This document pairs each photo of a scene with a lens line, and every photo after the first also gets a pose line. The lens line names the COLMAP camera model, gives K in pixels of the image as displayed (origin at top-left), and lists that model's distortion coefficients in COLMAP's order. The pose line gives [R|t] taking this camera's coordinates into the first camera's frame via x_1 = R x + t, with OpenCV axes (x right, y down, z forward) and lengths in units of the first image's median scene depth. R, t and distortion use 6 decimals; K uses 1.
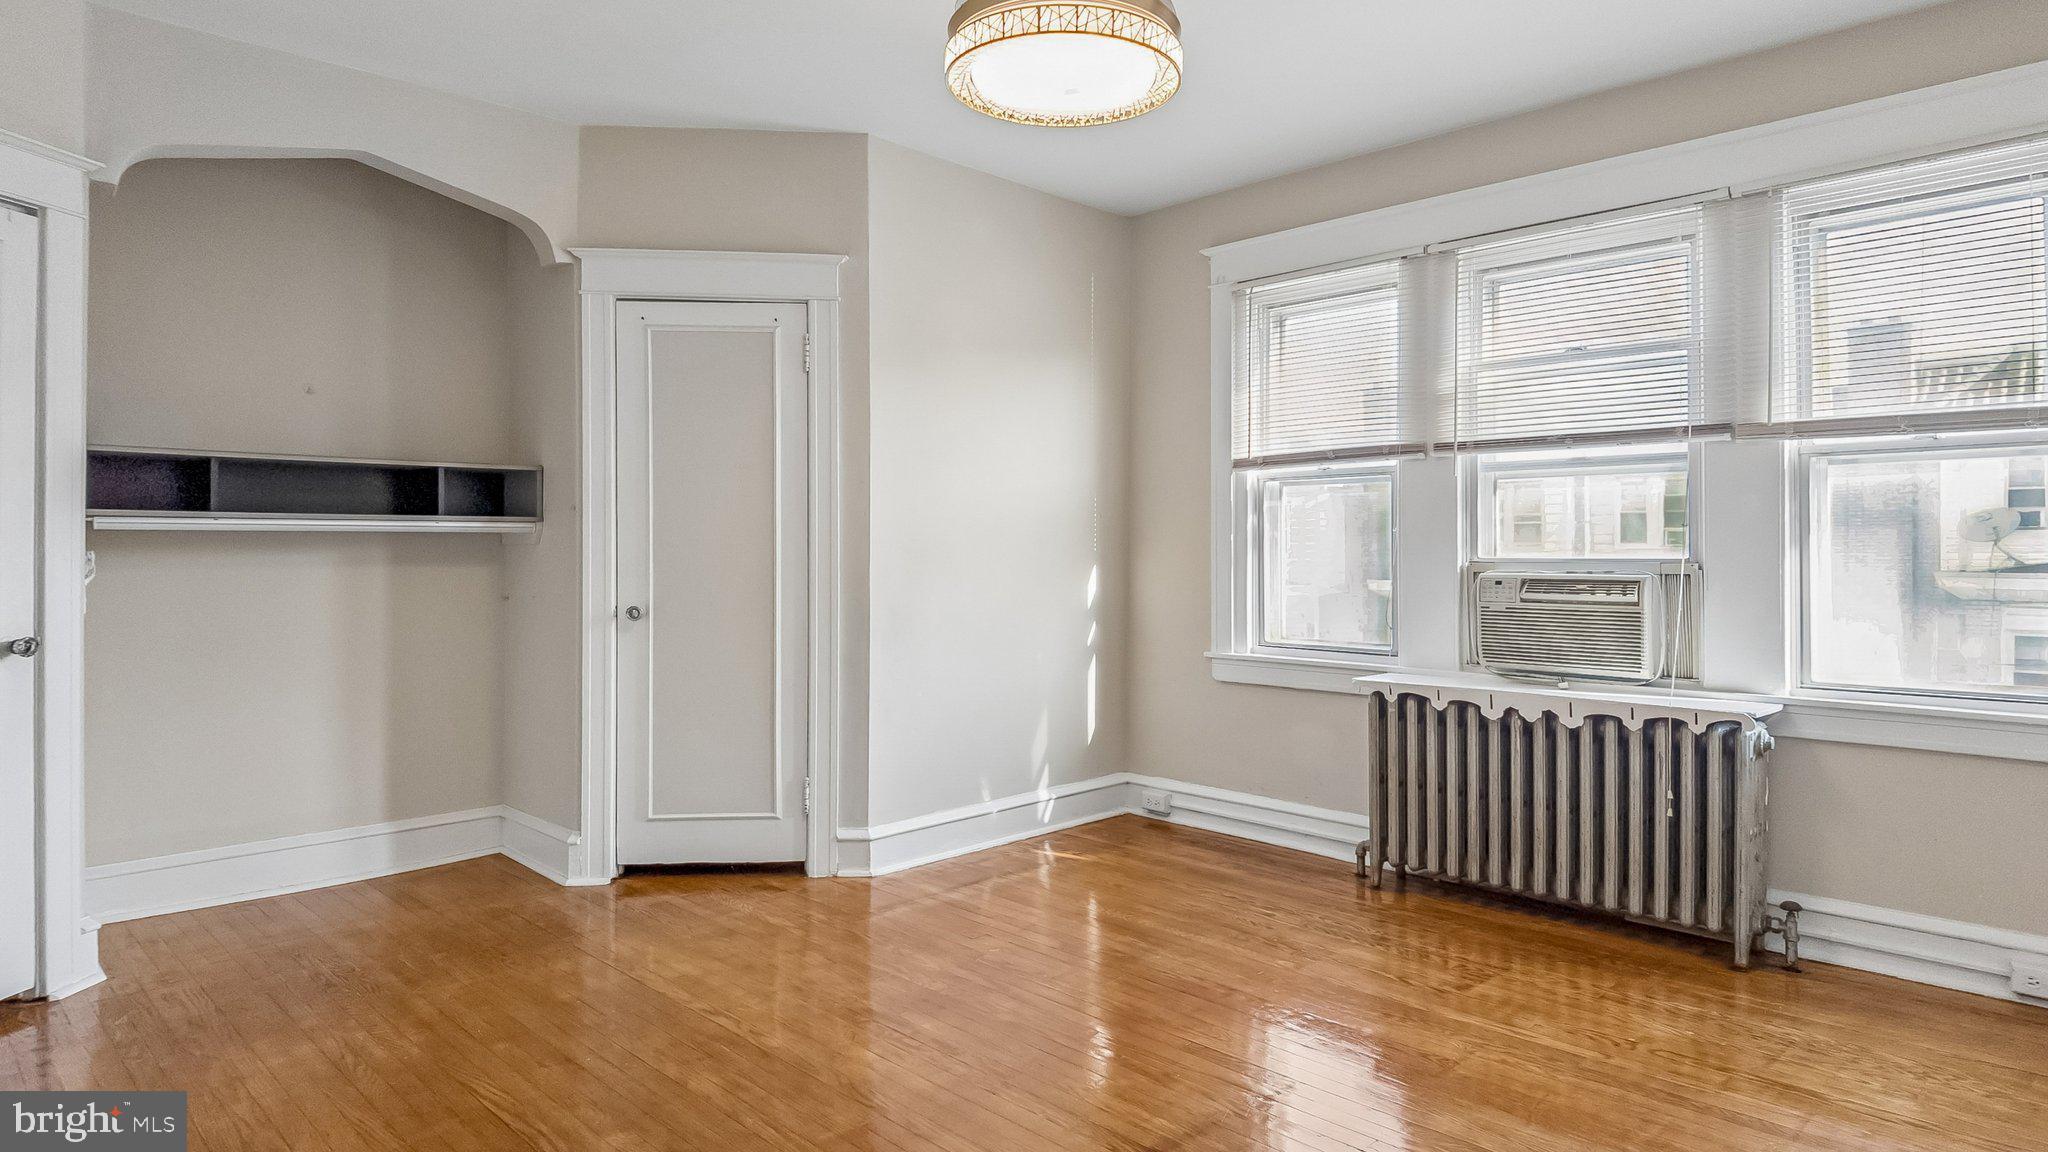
lens RADIAL K [[1076.4, 0, 1025.4], [0, 1076.4, 567.0], [0, 0, 1]] dist [0.067695, -0.036052]
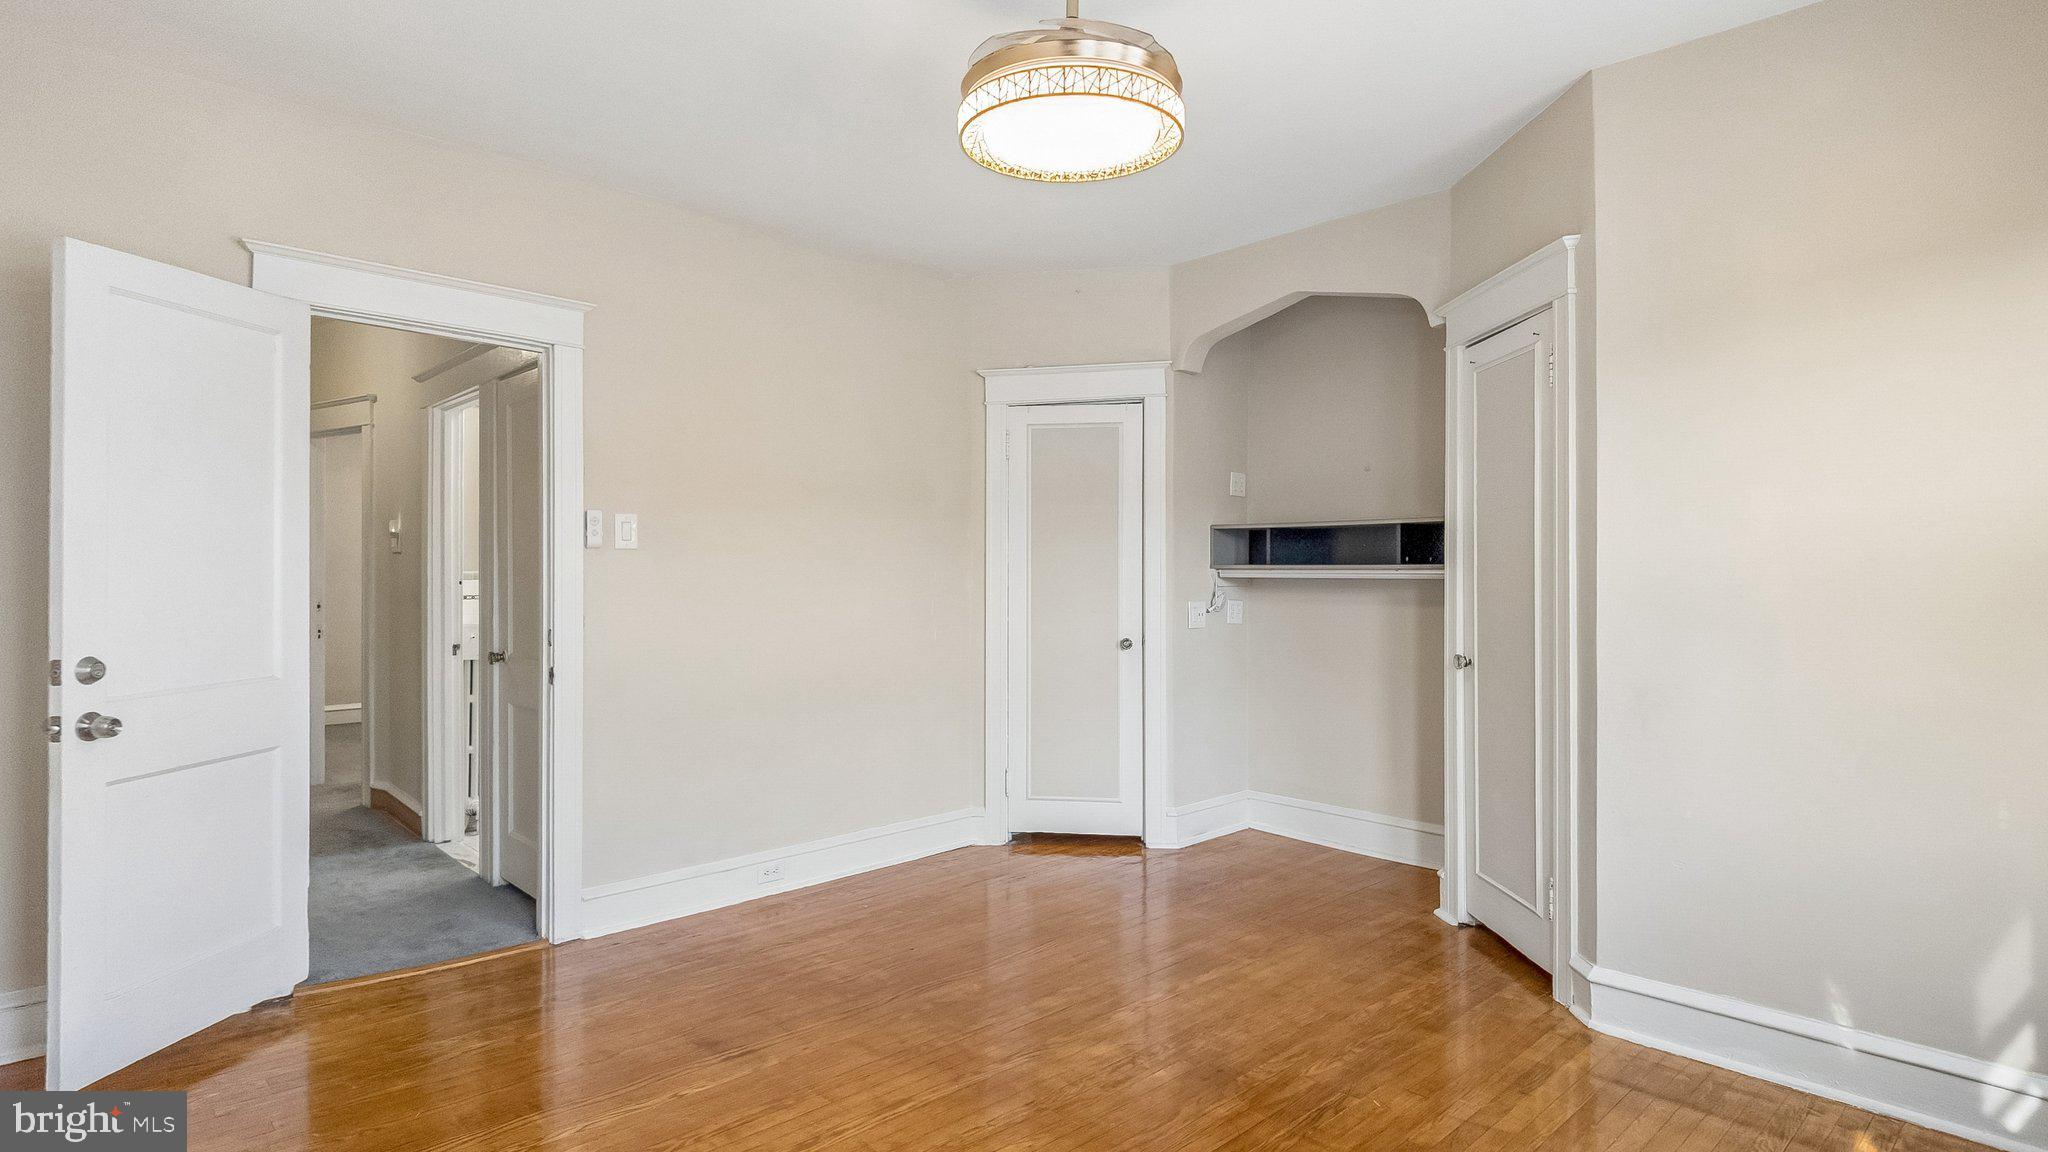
lens RADIAL K [[1076.4, 0, 1025.4], [0, 1076.4, 567.0], [0, 0, 1]] dist [0.067695, -0.036052]
pose [[0.022209, -0.008964, -0.999713, 0.634284], [-0.027540, 0.999575, -0.009574, -0.021276], [0.999374, 0.027745, 0.021953, 0.582640]]
